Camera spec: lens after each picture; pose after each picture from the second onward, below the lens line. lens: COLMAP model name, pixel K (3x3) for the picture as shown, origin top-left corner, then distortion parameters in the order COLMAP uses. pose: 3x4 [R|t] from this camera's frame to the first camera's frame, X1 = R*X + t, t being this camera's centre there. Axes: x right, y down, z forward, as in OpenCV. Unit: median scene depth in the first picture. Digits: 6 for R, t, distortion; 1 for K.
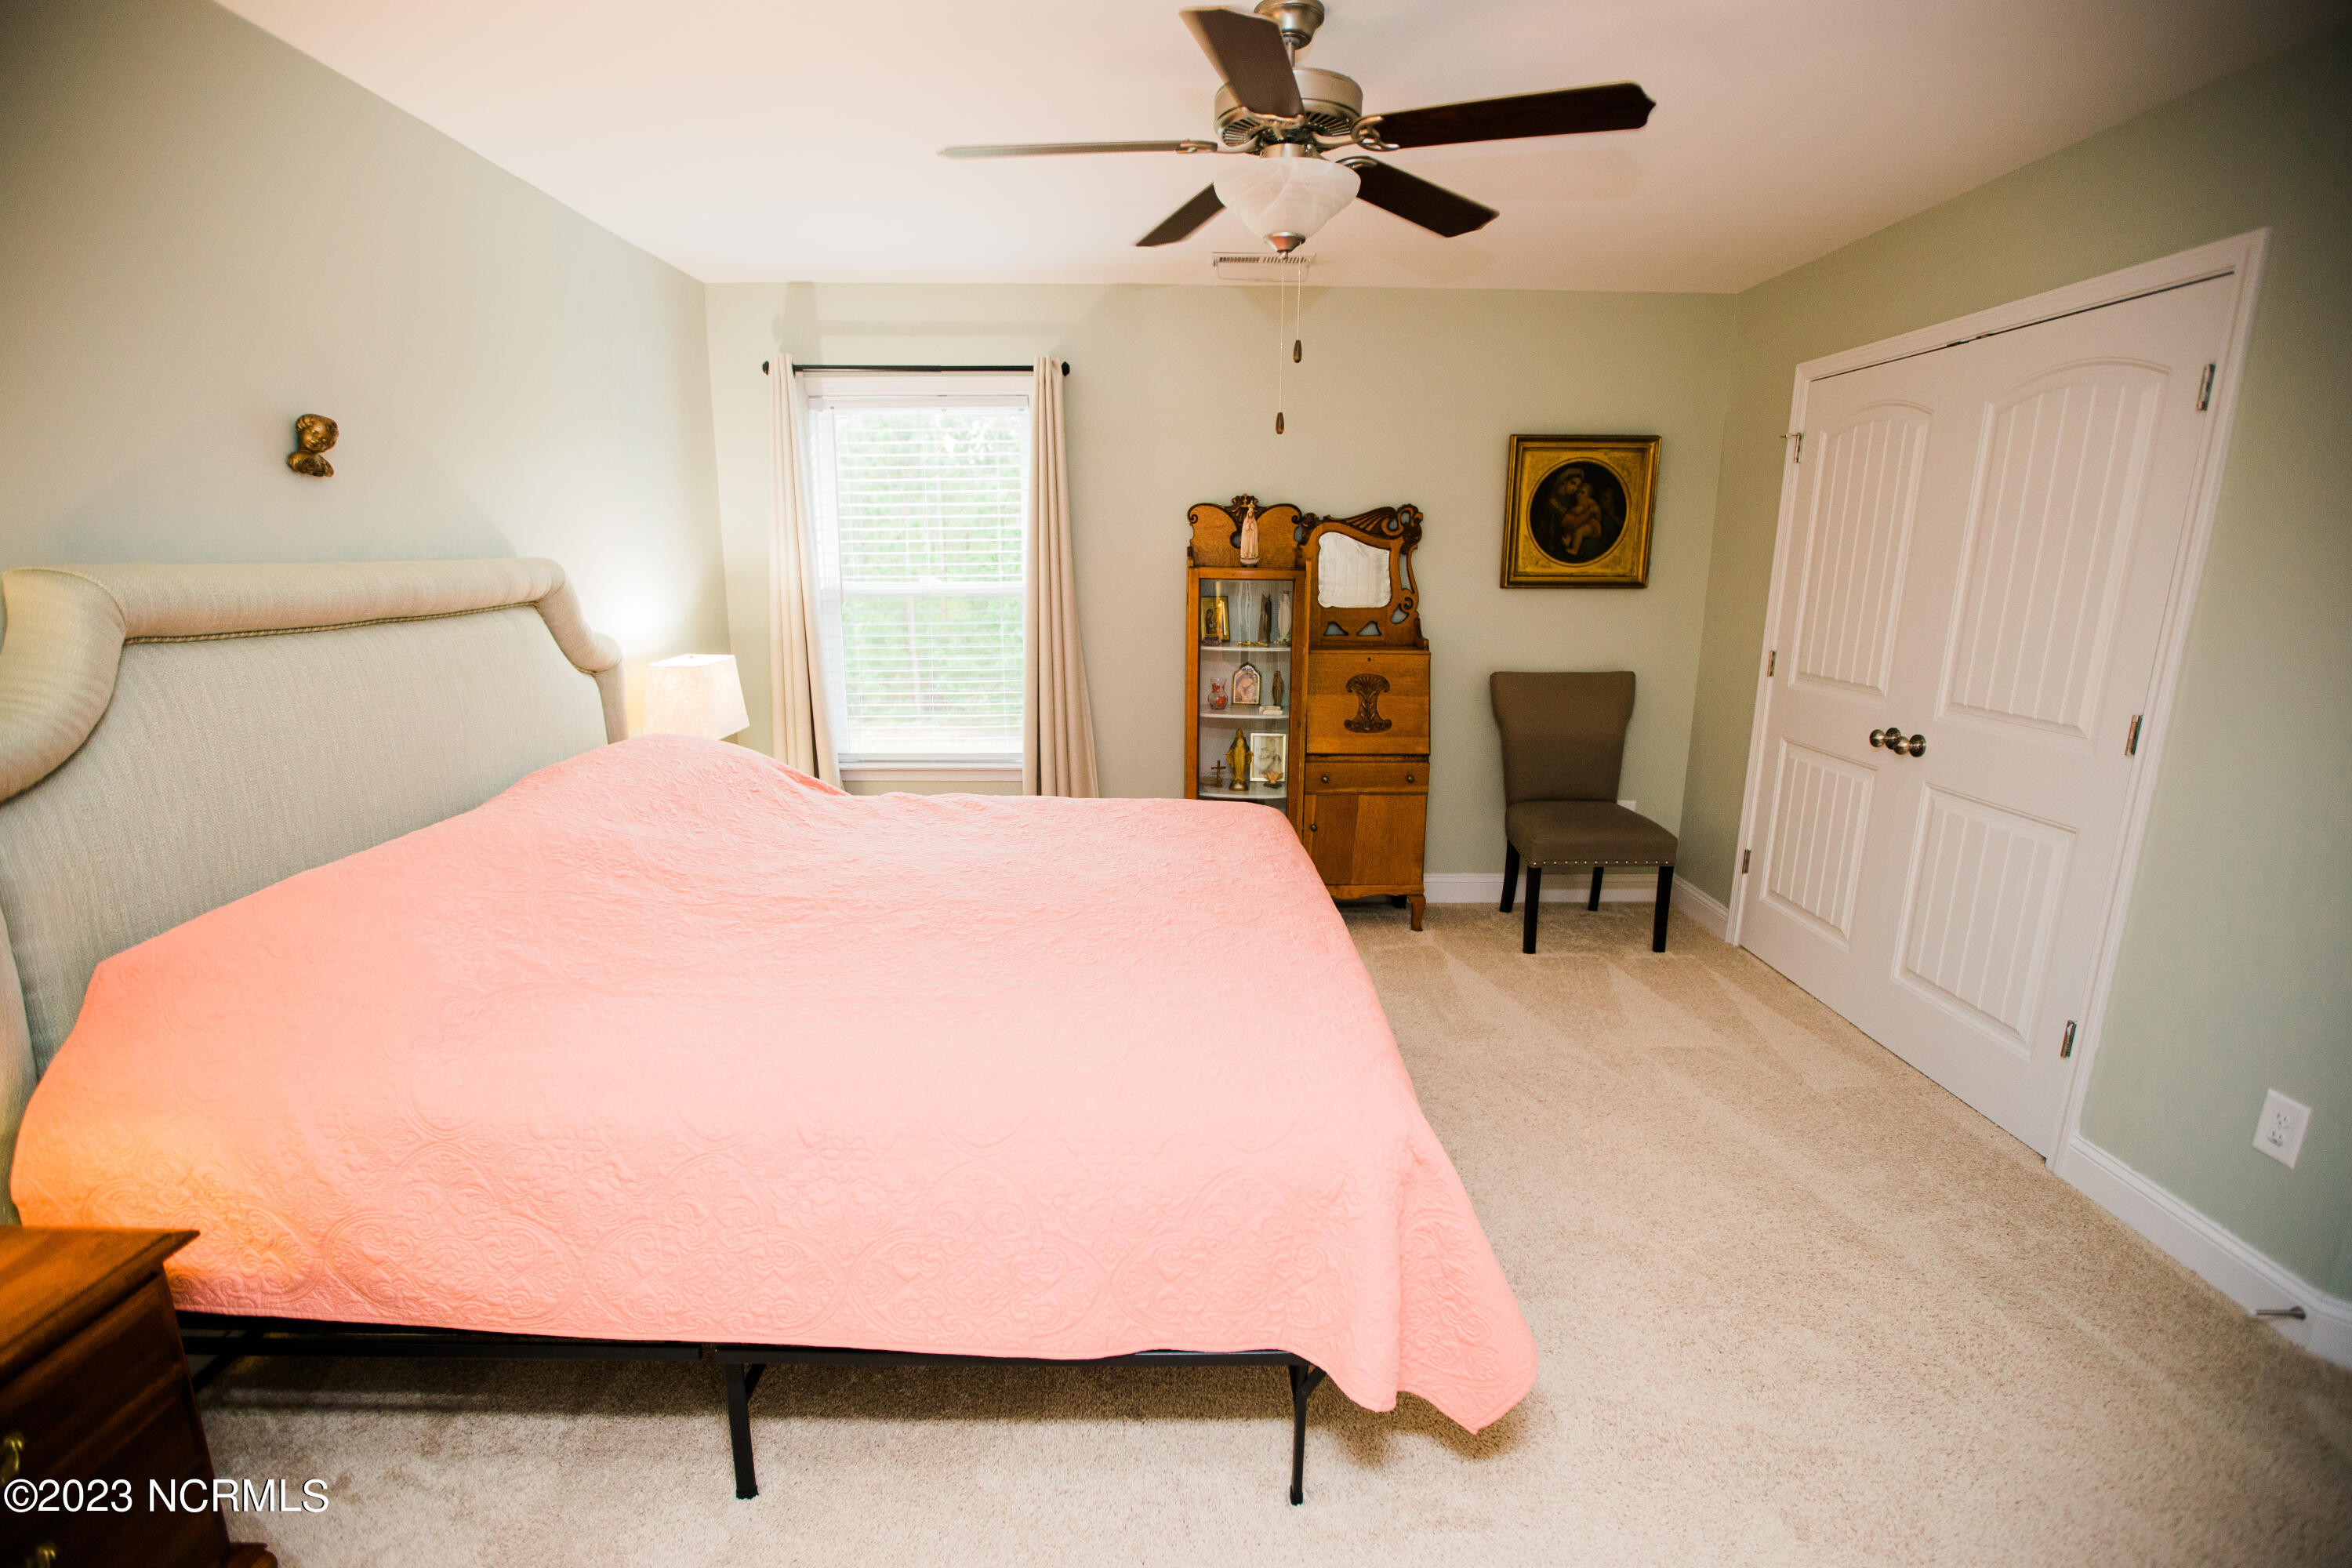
lens RADIAL K [[1072.6, 0, 1174.0], [0, 1072.6, 806.3], [0, 0, 1]] dist [-0.052273, 0.025073]
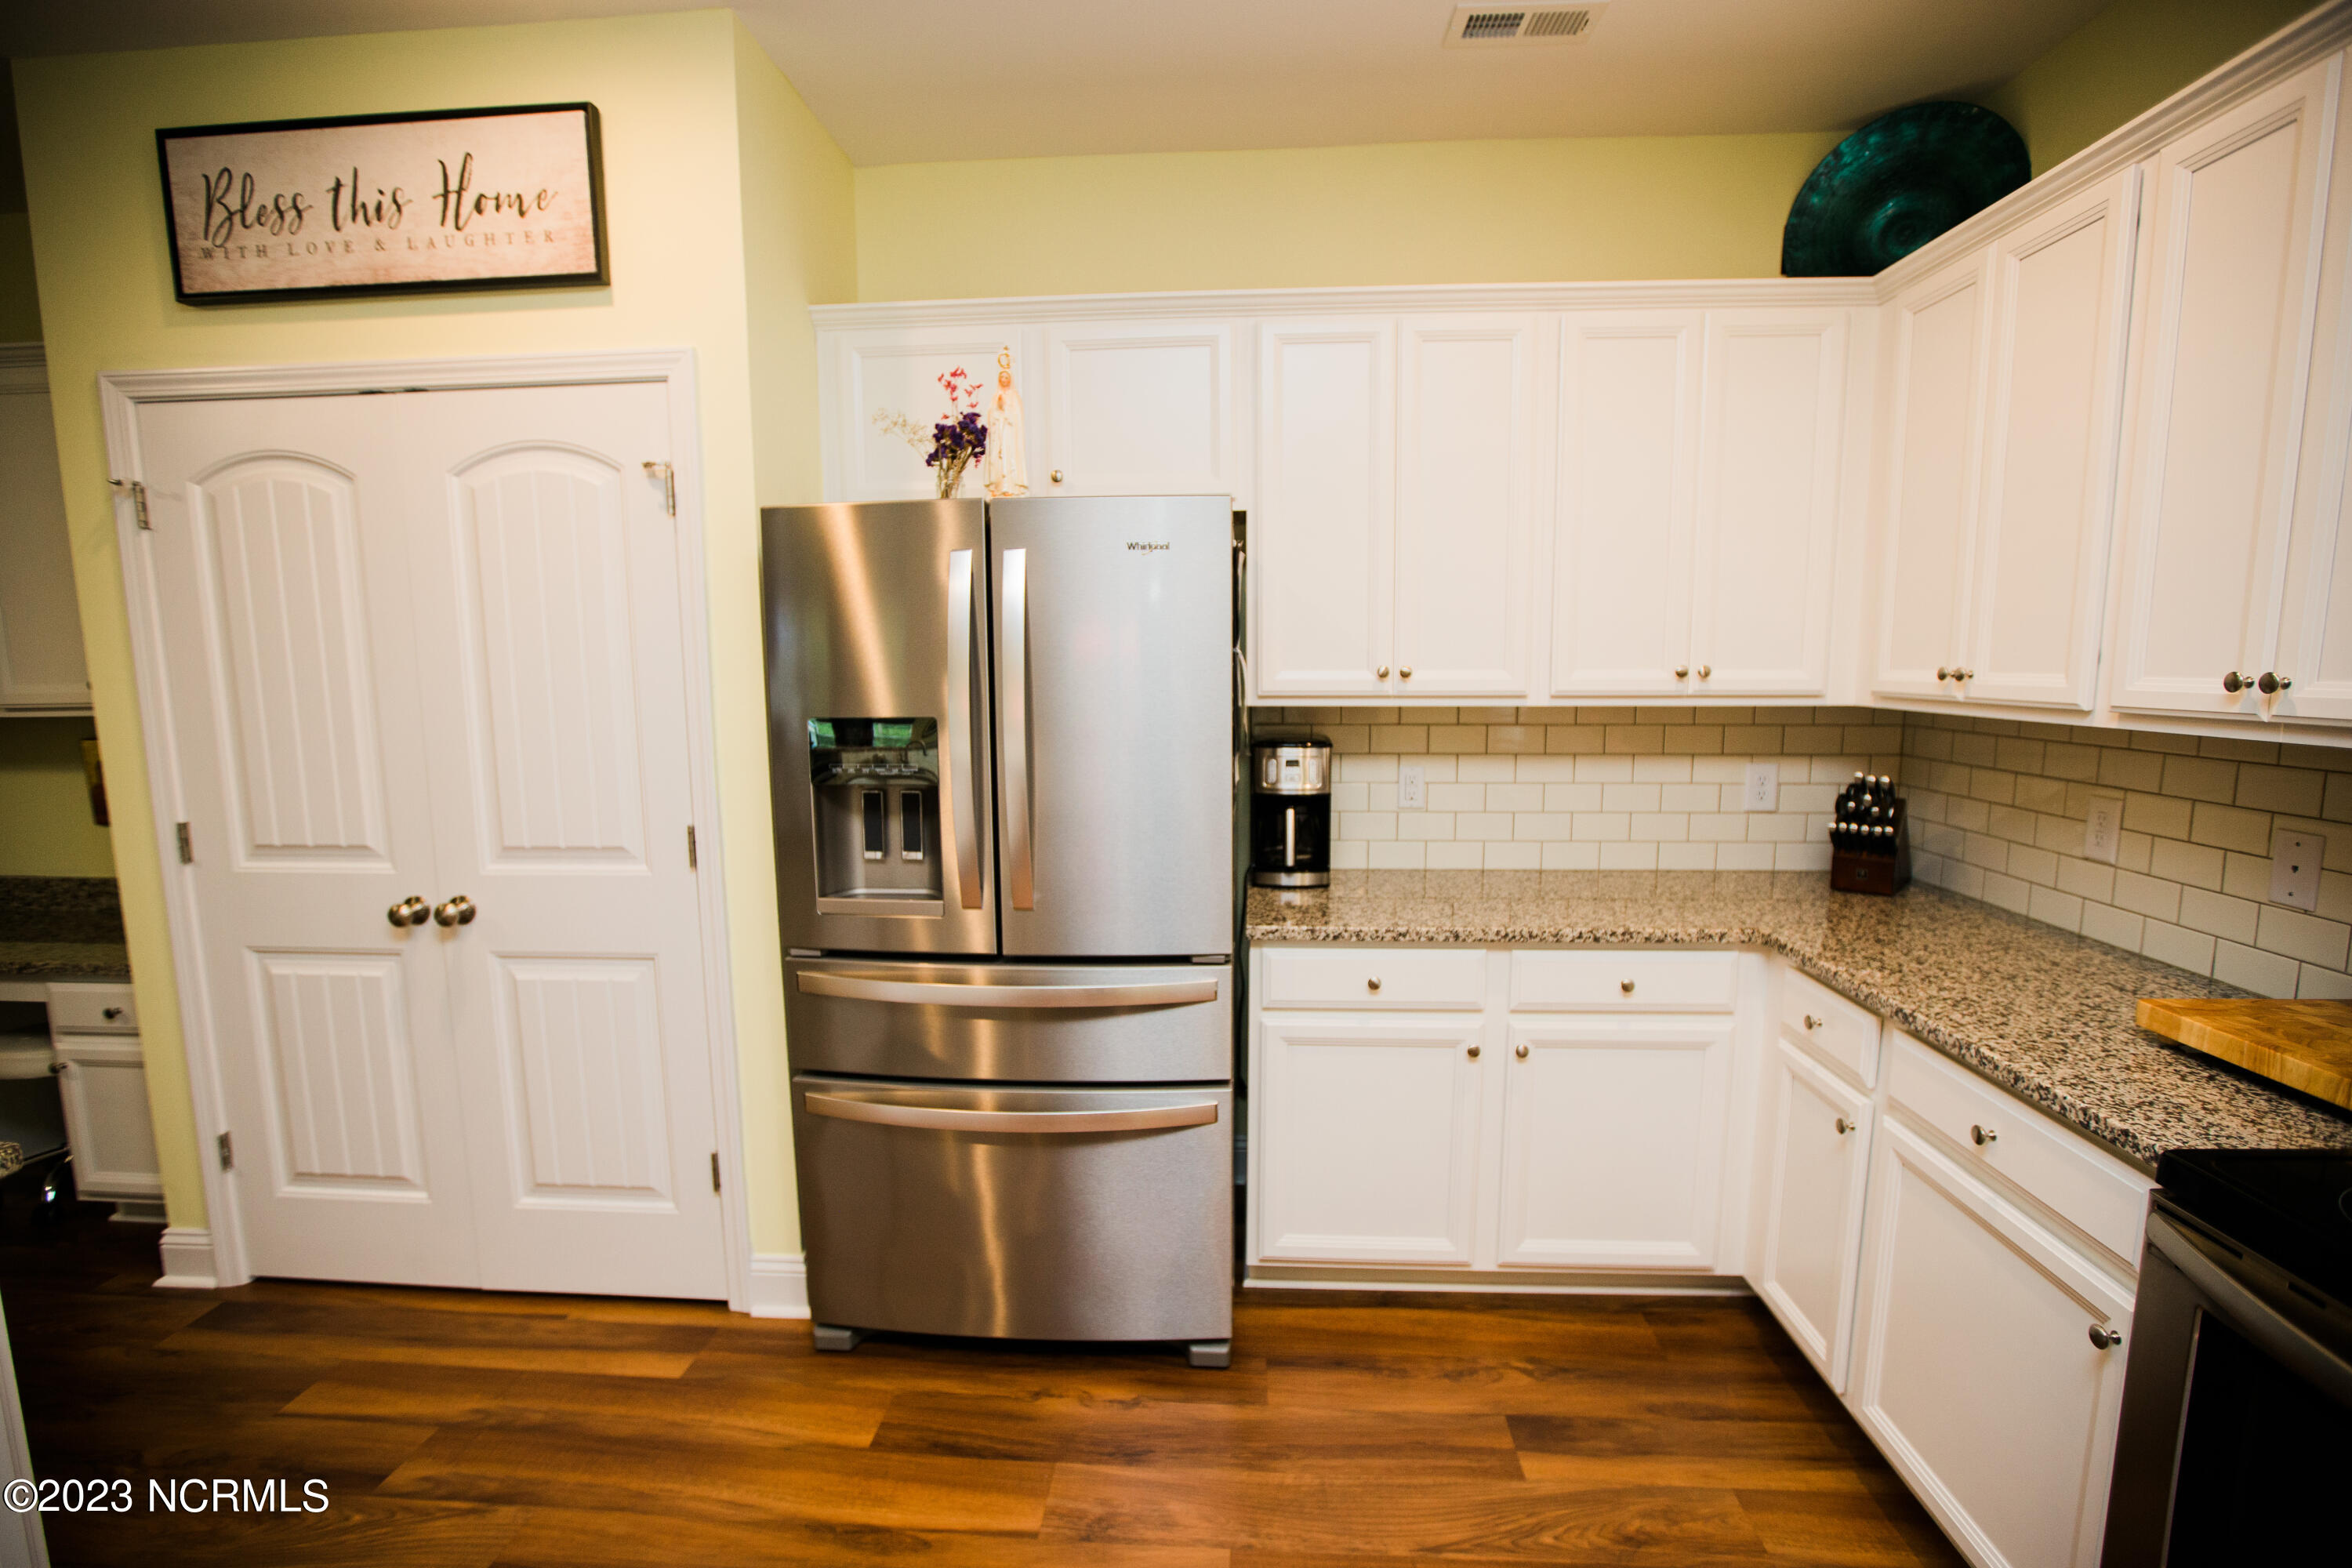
lens RADIAL K [[1072.6, 0, 1174.0], [0, 1072.6, 806.3], [0, 0, 1]] dist [-0.052273, 0.025073]
pose [[0.074303, -0.140347, 0.987310, -0.000022], [0.241287, 0.963160, 0.118756, -0.086826], [-0.967605, 0.229401, 0.105430, 0.361872]]
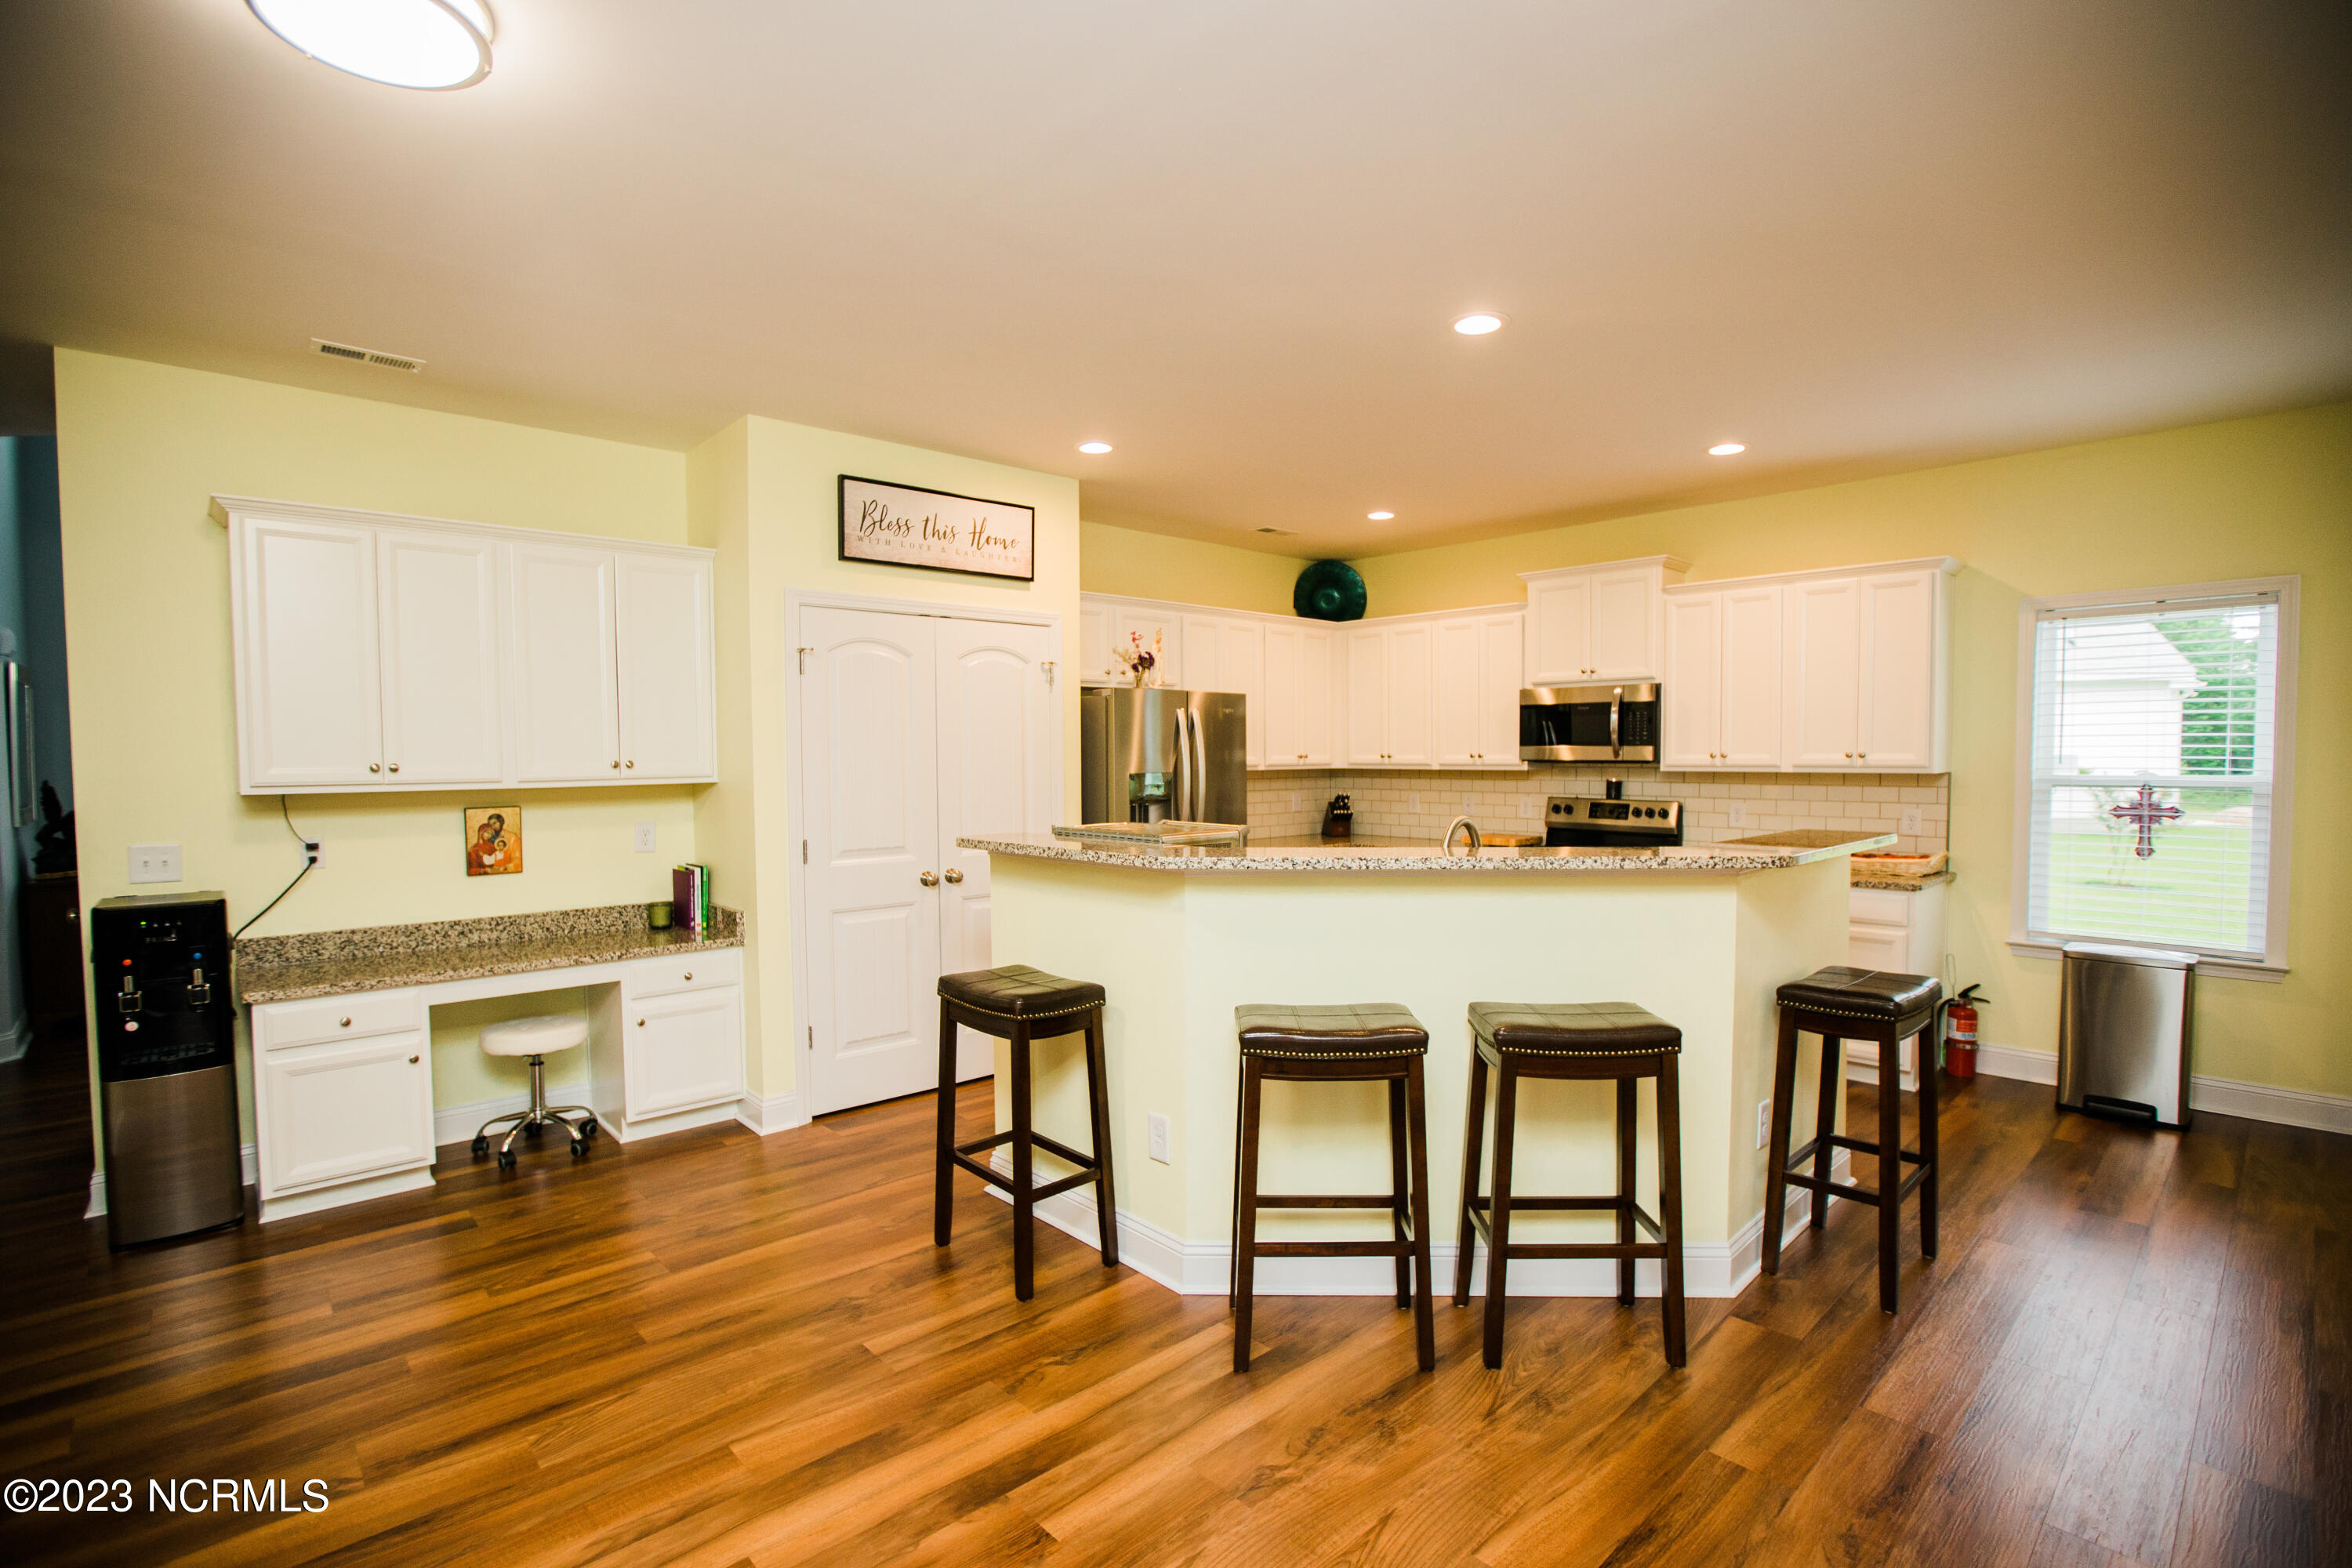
lens RADIAL K [[1072.6, 0, 1174.0], [0, 1072.6, 806.3], [0, 0, 1]] dist [-0.052273, 0.025073]
pose [[-0.680331, -0.035983, 0.732021, -0.546000], [0.173416, 0.962529, 0.208484, -0.369911], [-0.712093, 0.268782, -0.648598, 1.548354]]
